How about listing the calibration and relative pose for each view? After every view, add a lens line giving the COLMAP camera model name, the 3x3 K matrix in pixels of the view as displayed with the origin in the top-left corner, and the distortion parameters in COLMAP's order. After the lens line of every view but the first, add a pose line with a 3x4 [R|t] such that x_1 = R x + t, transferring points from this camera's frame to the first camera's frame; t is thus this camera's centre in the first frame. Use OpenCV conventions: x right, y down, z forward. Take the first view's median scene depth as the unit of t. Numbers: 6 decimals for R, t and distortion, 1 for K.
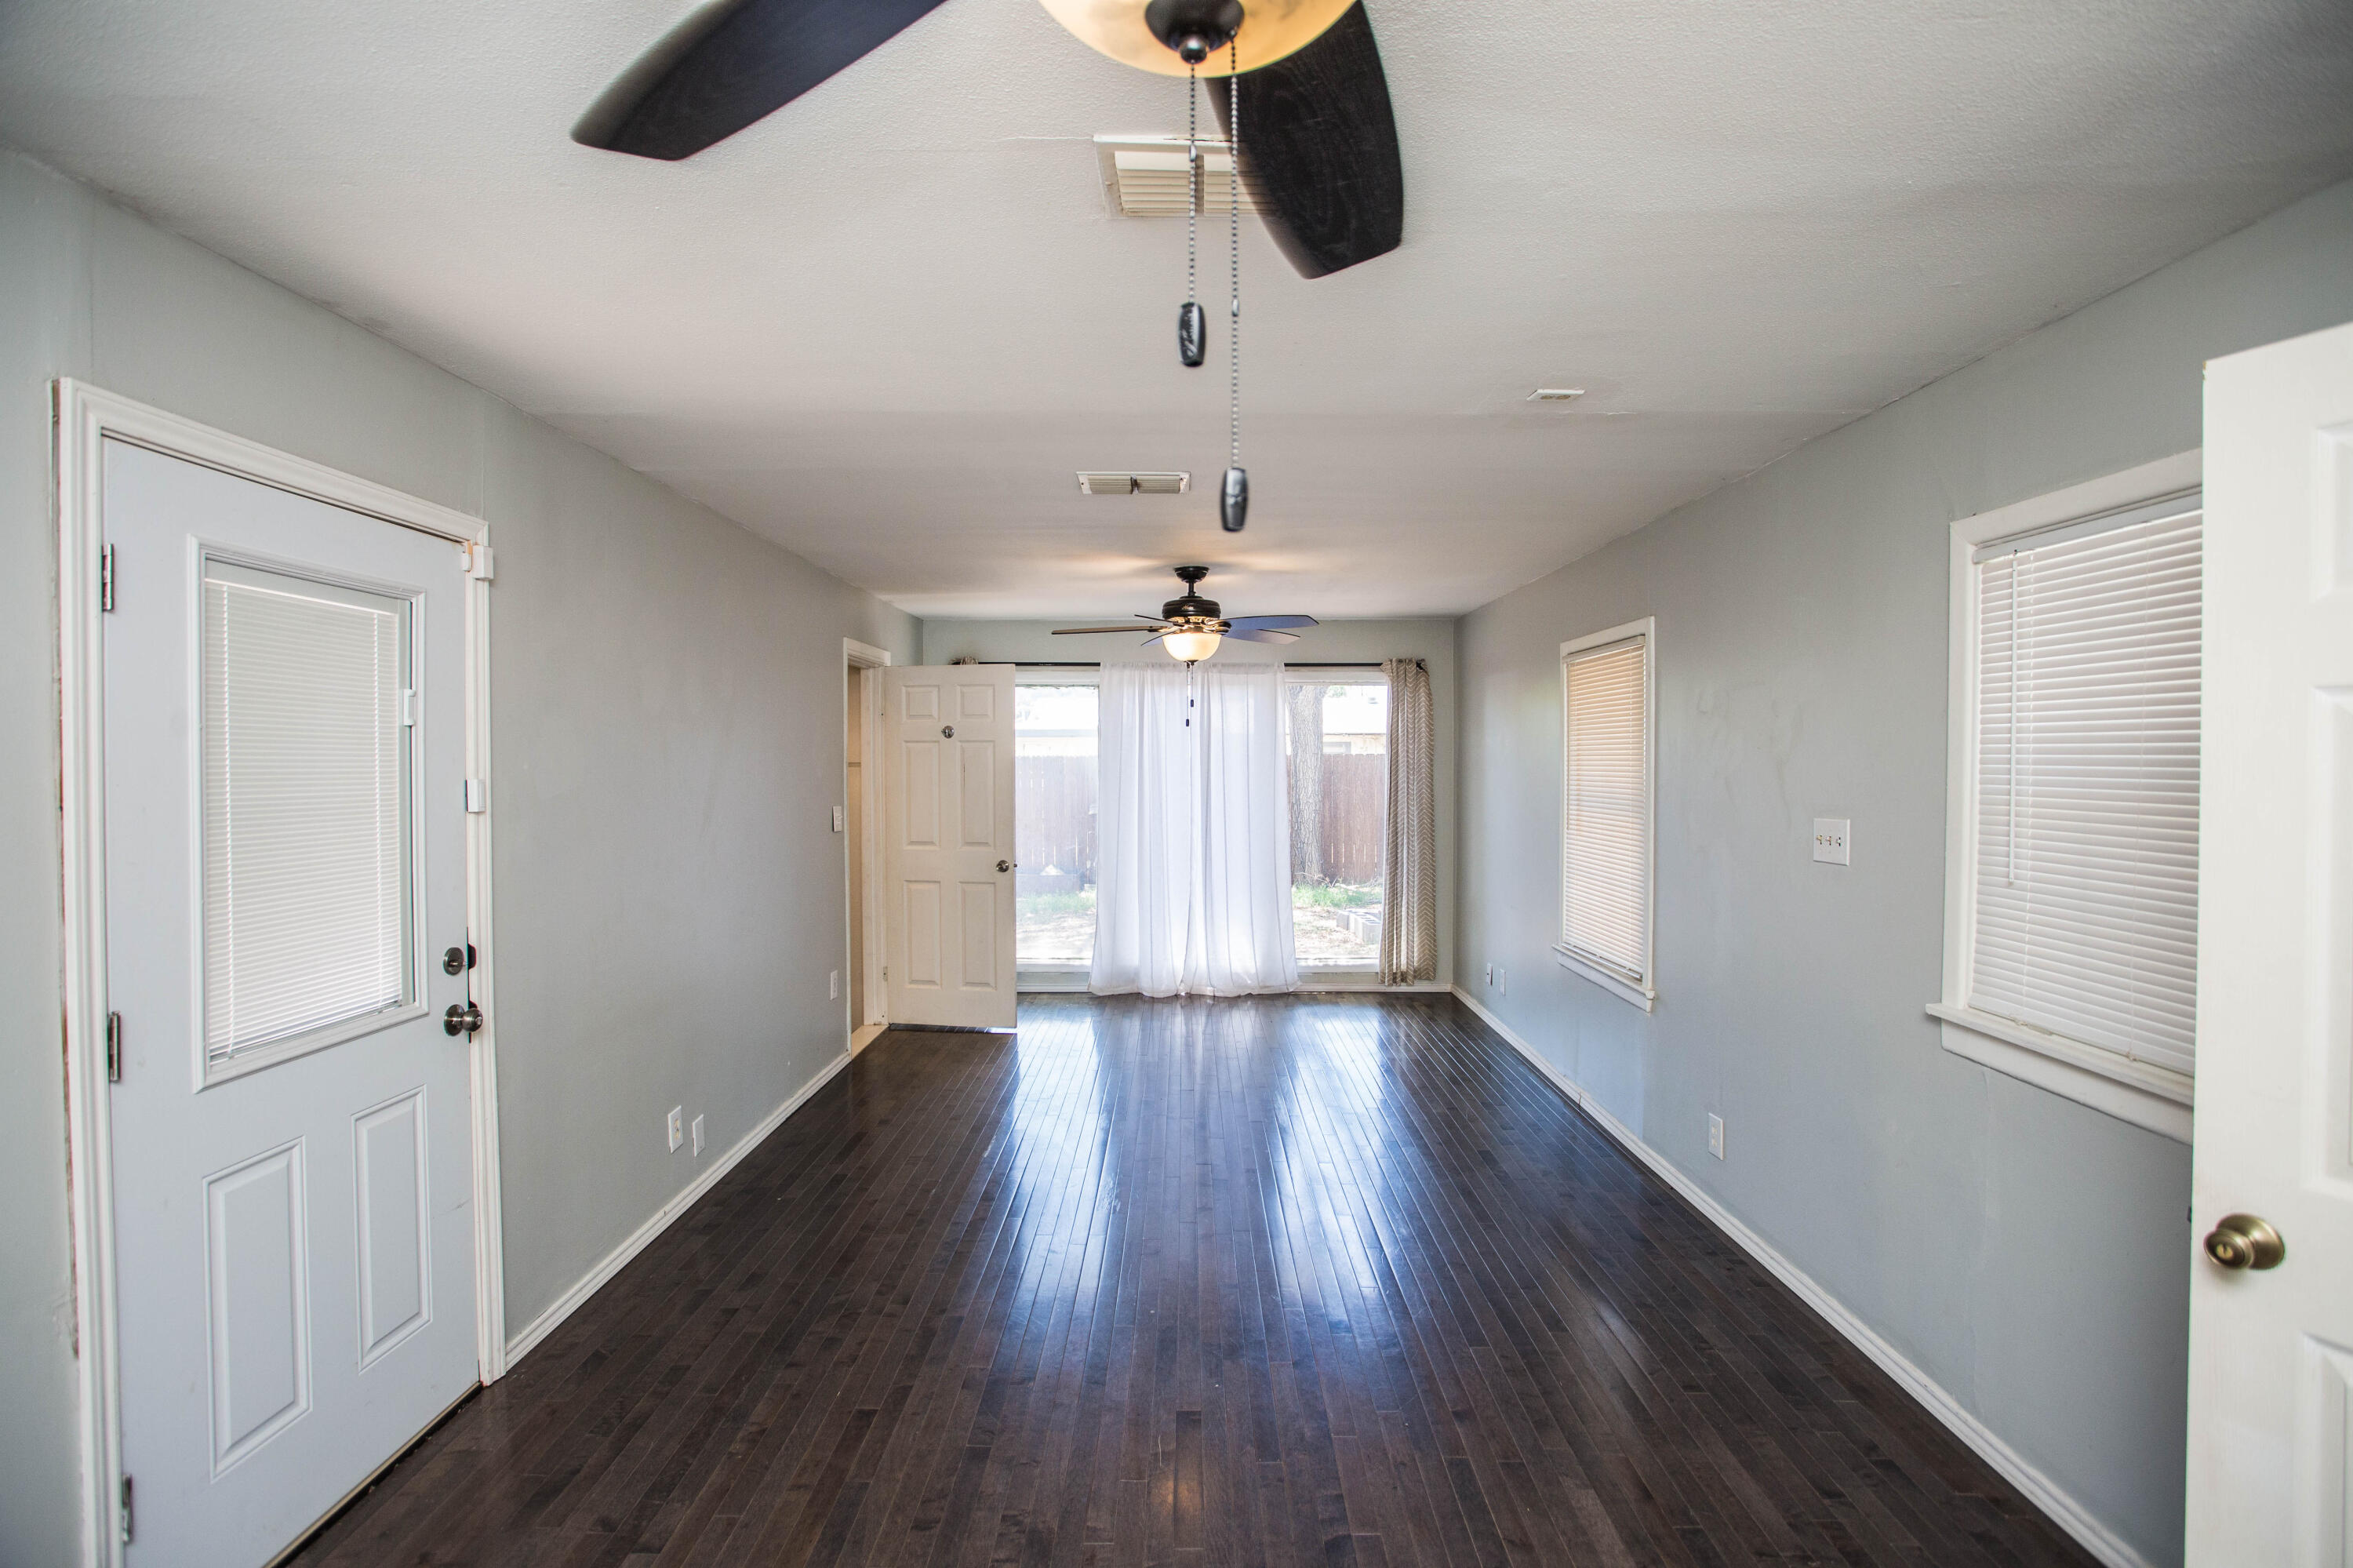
lens RADIAL K [[1139.4, 0, 1173.6], [0, 1139.4, 778.9], [0, 0, 1]] dist [-0.070453, 0.028526]
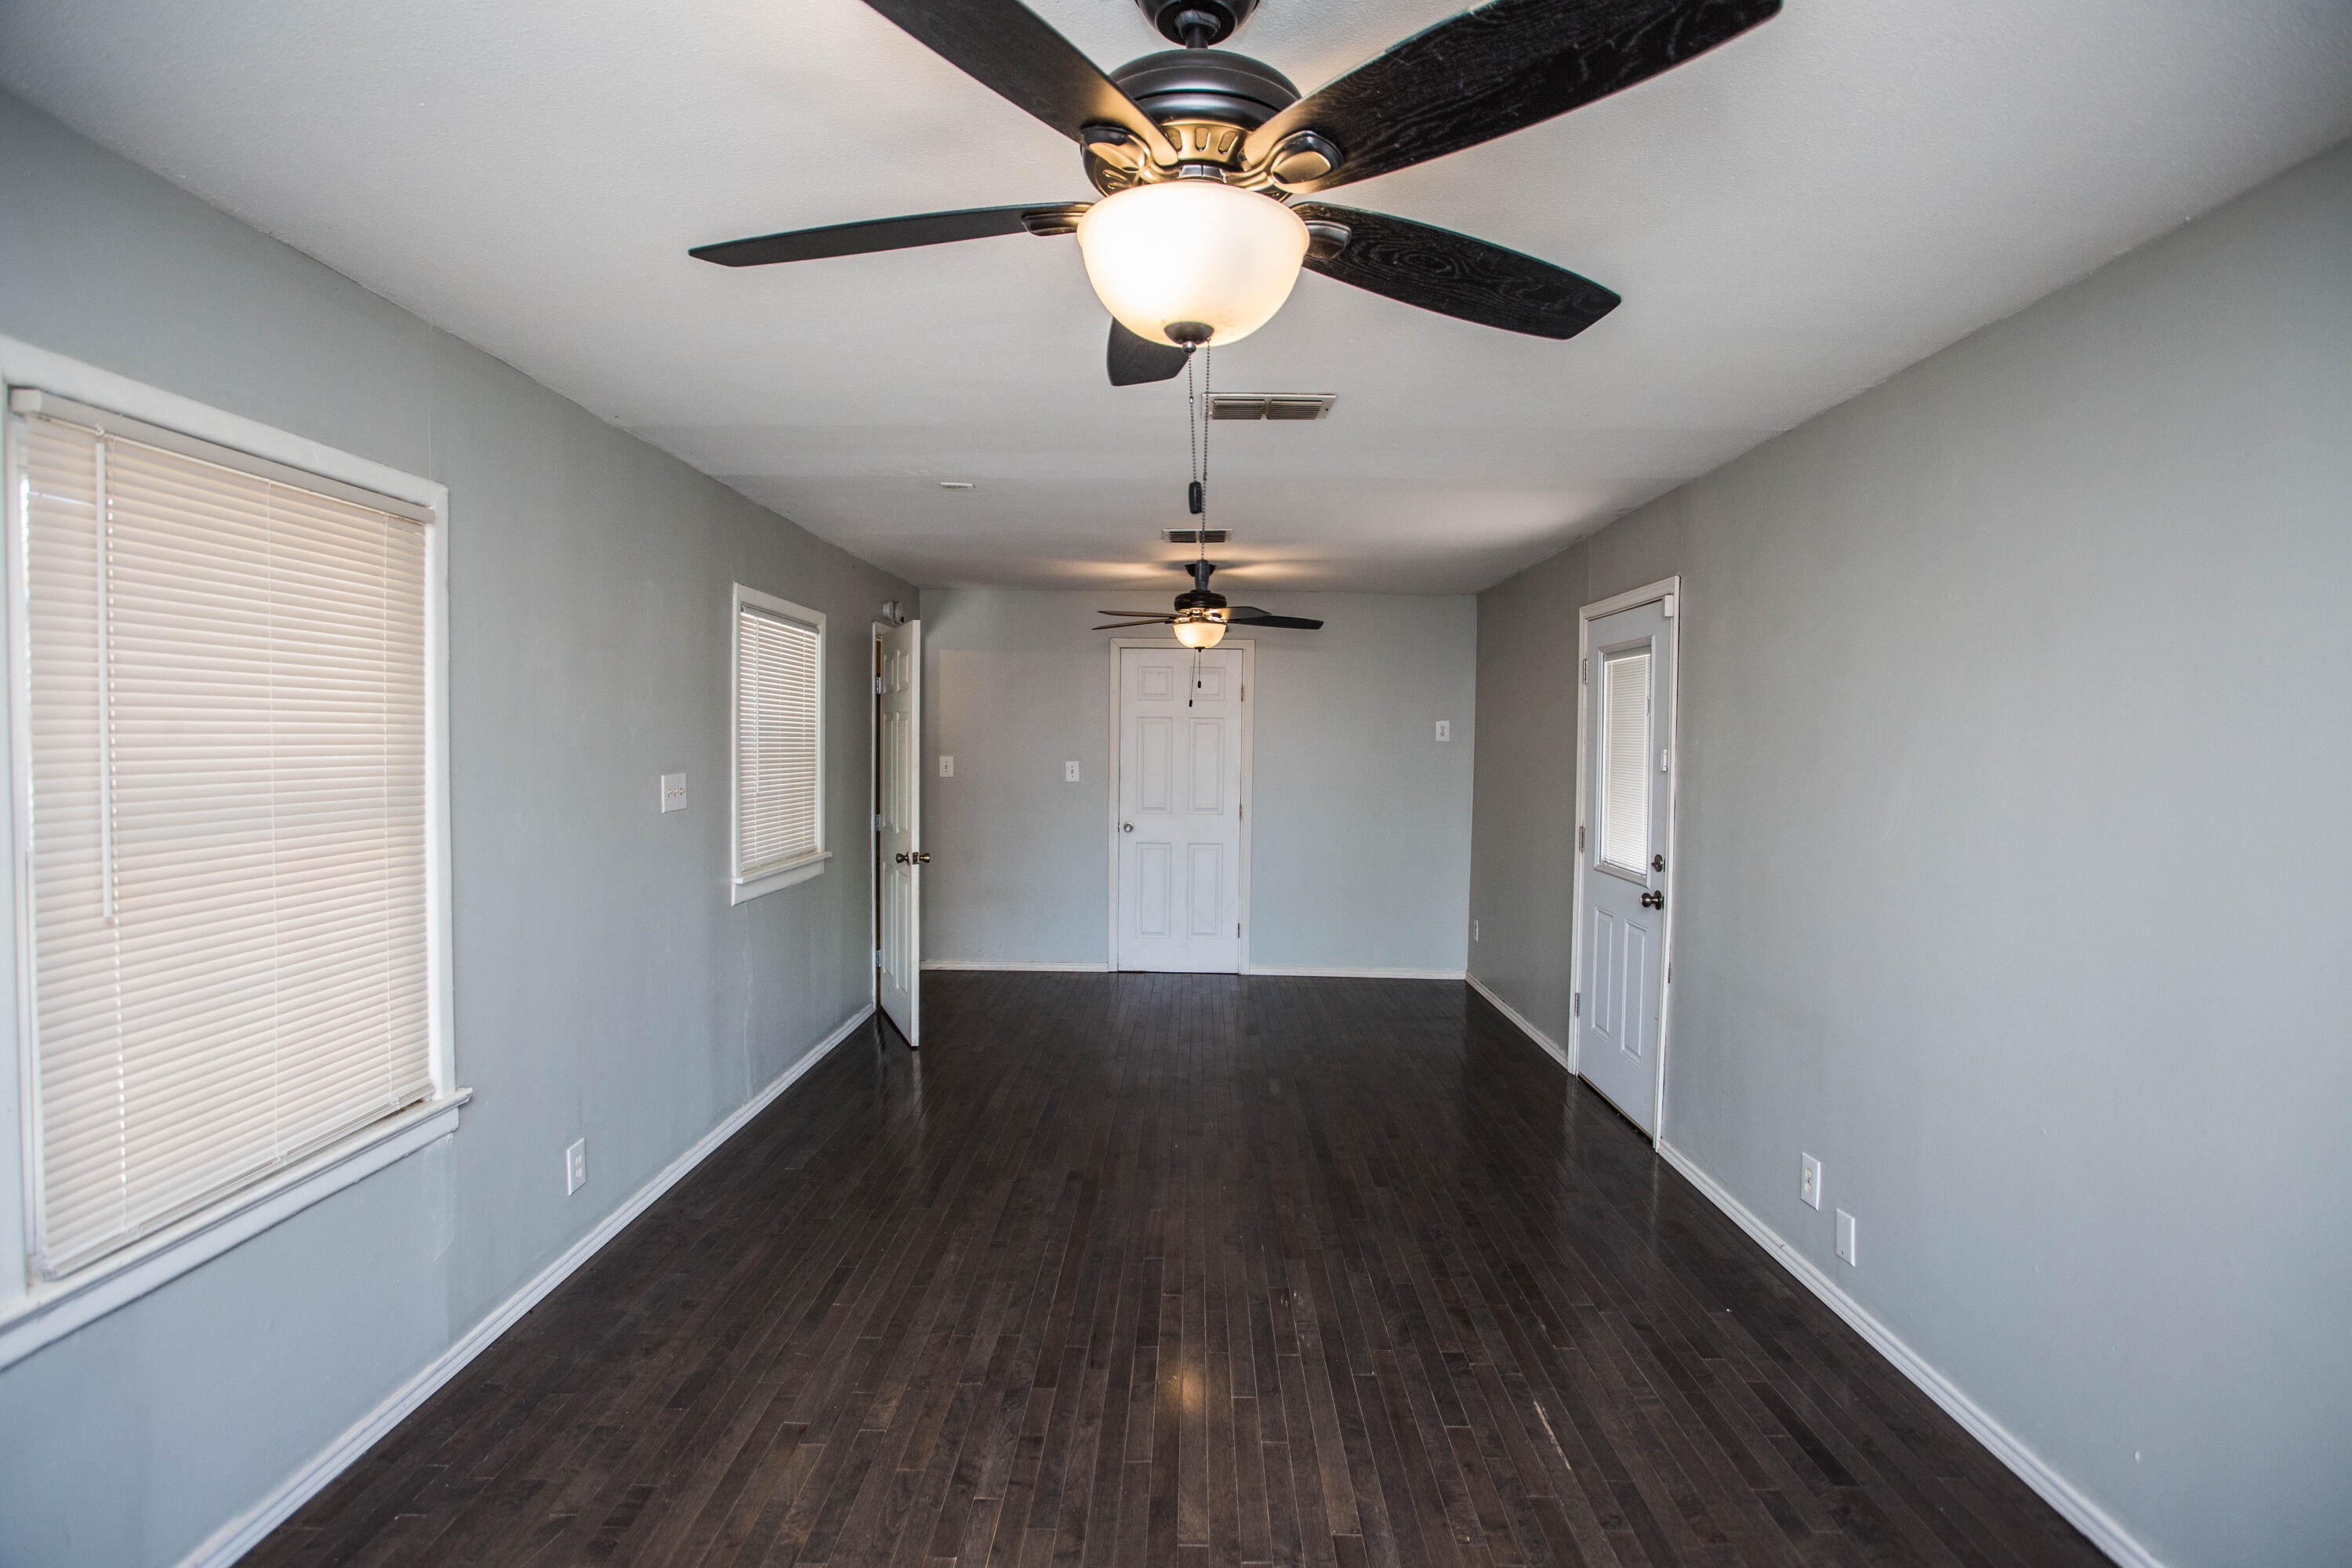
lens RADIAL K [[1138.9, 0, 1173.1], [0, 1138.9, 778.9], [0, 0, 1]] dist [-0.070453, 0.028526]
pose [[-0.999909, -0.011844, 0.006458, 0.032141], [-0.011473, 0.998430, 0.054831, -0.030032], [-0.007097, 0.054752, -0.998475, 2.082418]]
